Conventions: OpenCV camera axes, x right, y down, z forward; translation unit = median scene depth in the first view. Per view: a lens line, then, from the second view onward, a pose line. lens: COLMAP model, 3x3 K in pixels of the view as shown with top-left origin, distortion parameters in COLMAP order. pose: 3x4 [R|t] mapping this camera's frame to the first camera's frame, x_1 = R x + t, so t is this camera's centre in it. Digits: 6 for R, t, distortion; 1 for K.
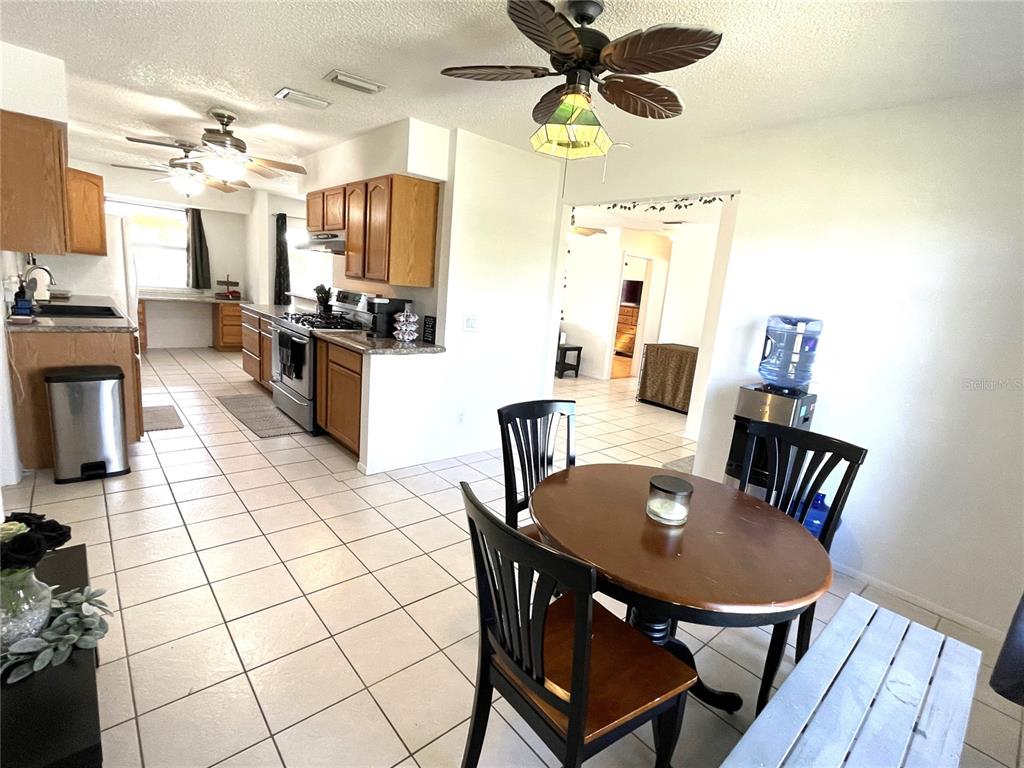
lens RADIAL K [[478.6, 0, 515.0], [0, 478.6, 378.9], [0, 0, 1]] dist [0.001891, 0.000222]
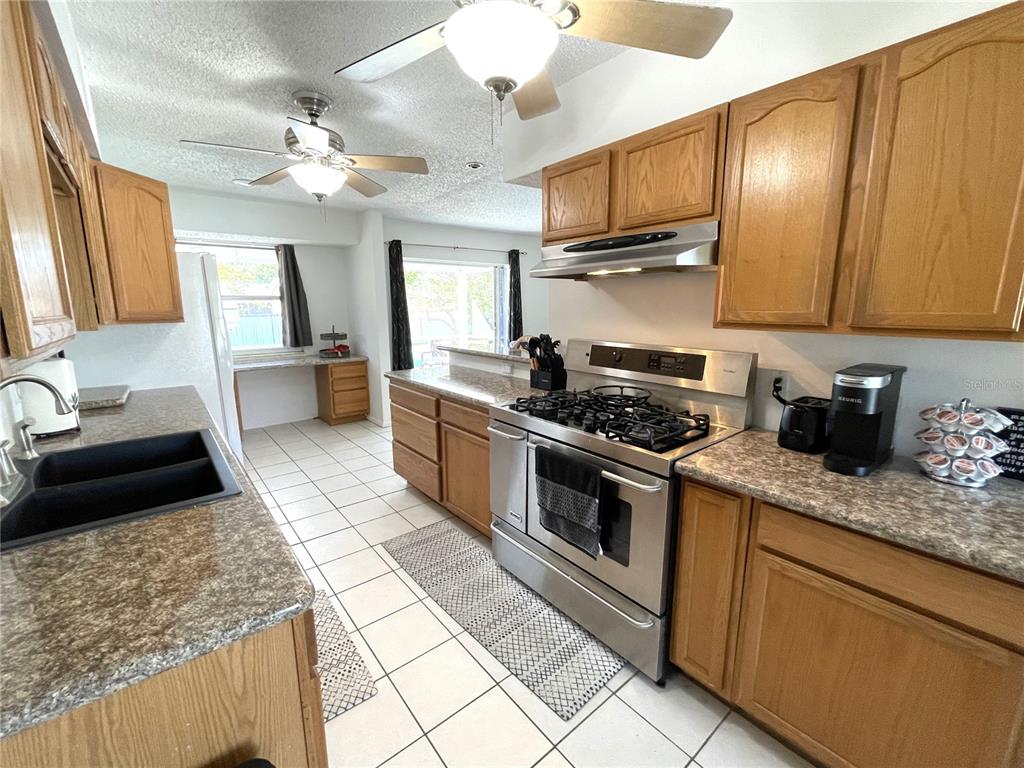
lens RADIAL K [[412.9, 0, 507.7], [0, 412.9, 379.3], [0, 0, 1]] dist [-0.000553, -0.000123]
pose [[0.995335, -0.086121, -0.043485, -0.304777], [0.085661, 0.996248, -0.012348, -0.101018], [0.044385, 0.008566, 0.998978, 0.355012]]
